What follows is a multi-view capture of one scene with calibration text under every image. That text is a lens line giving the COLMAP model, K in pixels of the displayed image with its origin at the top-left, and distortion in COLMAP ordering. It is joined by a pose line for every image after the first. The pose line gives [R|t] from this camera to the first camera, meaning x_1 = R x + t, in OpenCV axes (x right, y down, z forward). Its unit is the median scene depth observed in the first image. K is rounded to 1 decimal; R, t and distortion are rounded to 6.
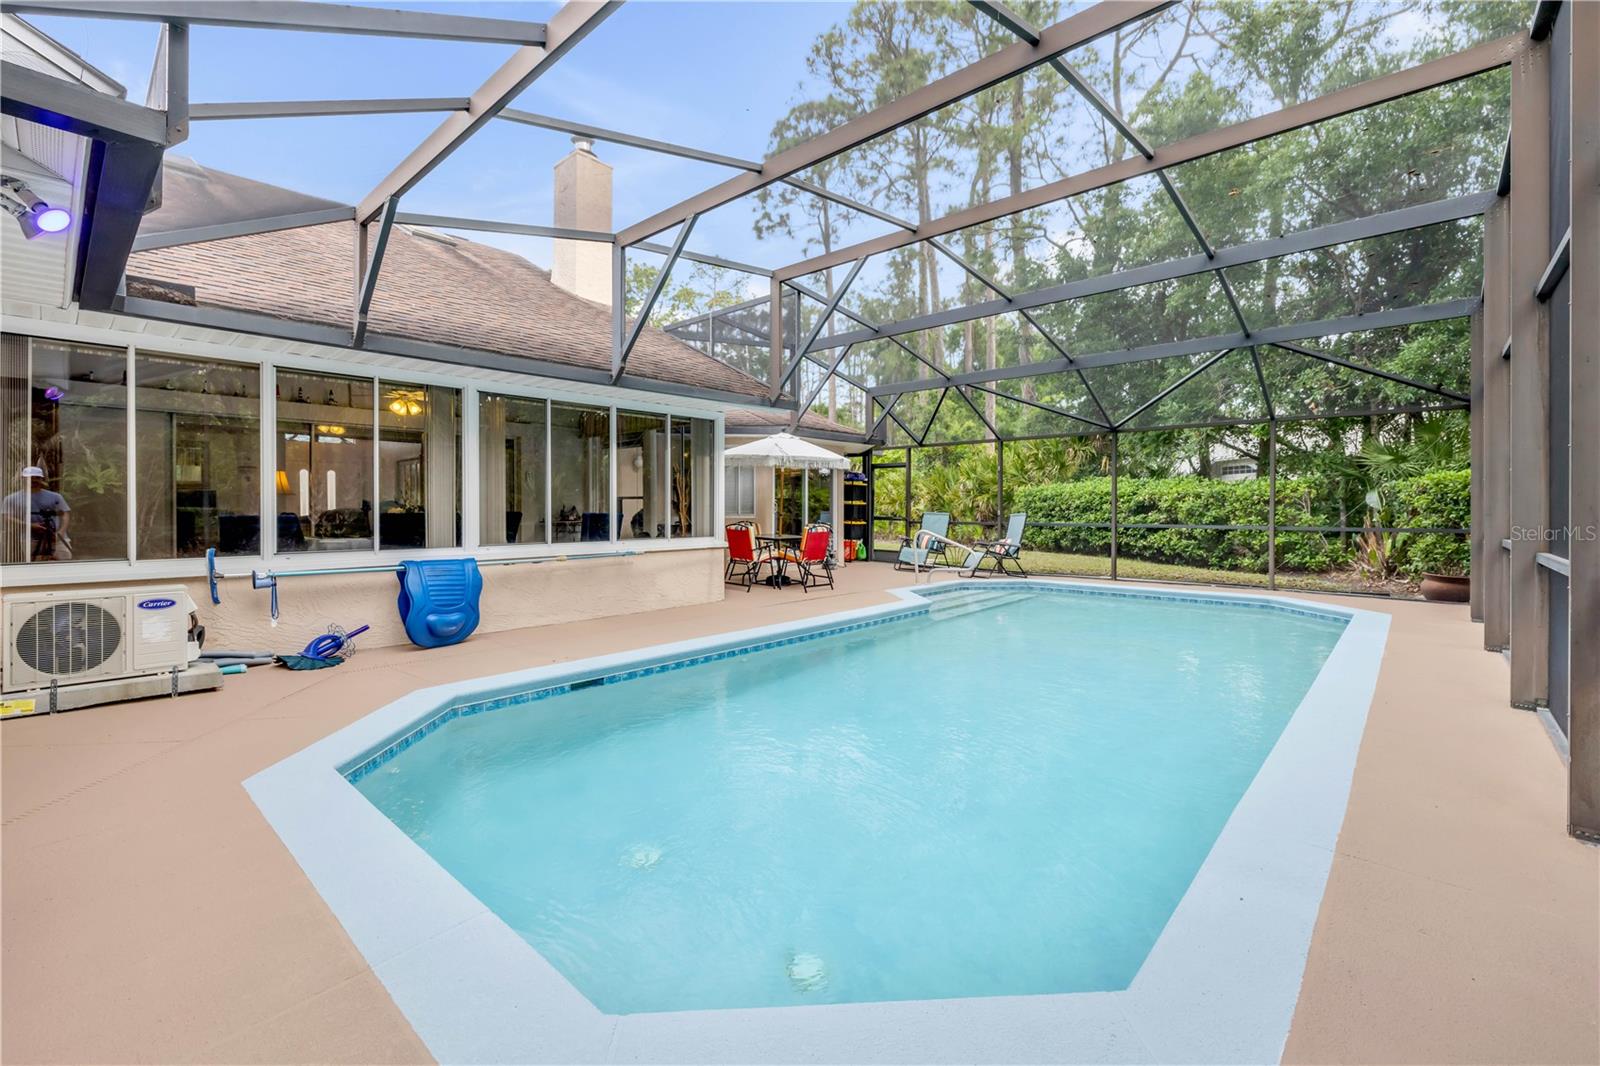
lens RADIAL K [[677.5, 0, 783.7], [0, 677.5, 505.5], [0, 0, 1]] dist [-0.002050, -0.000437]
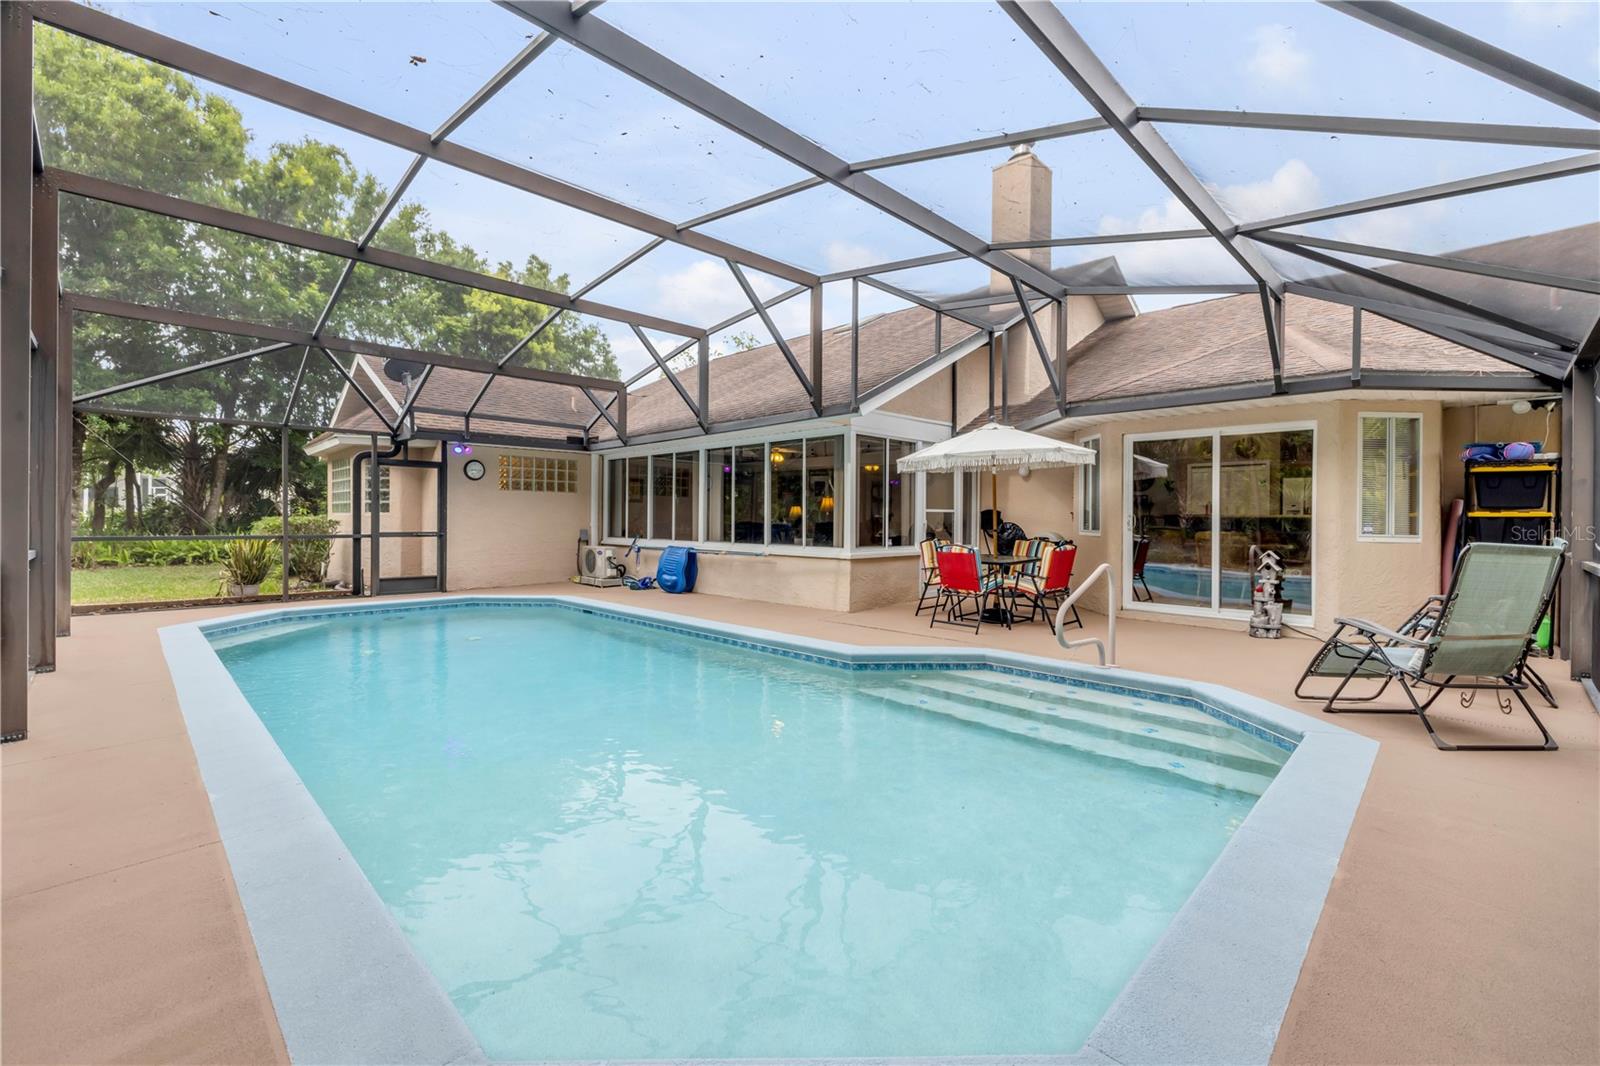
lens RADIAL K [[677.5, 0, 800.1], [0, 677.5, 526.1], [0, 0, 1]] dist [-0.002050, -0.000437]
pose [[-0.047421, 0.005636, -0.998859, 1.058160], [-0.007910, 0.999951, 0.006018, 0.009053], [0.998844, 0.008186, -0.047374, 1.142955]]
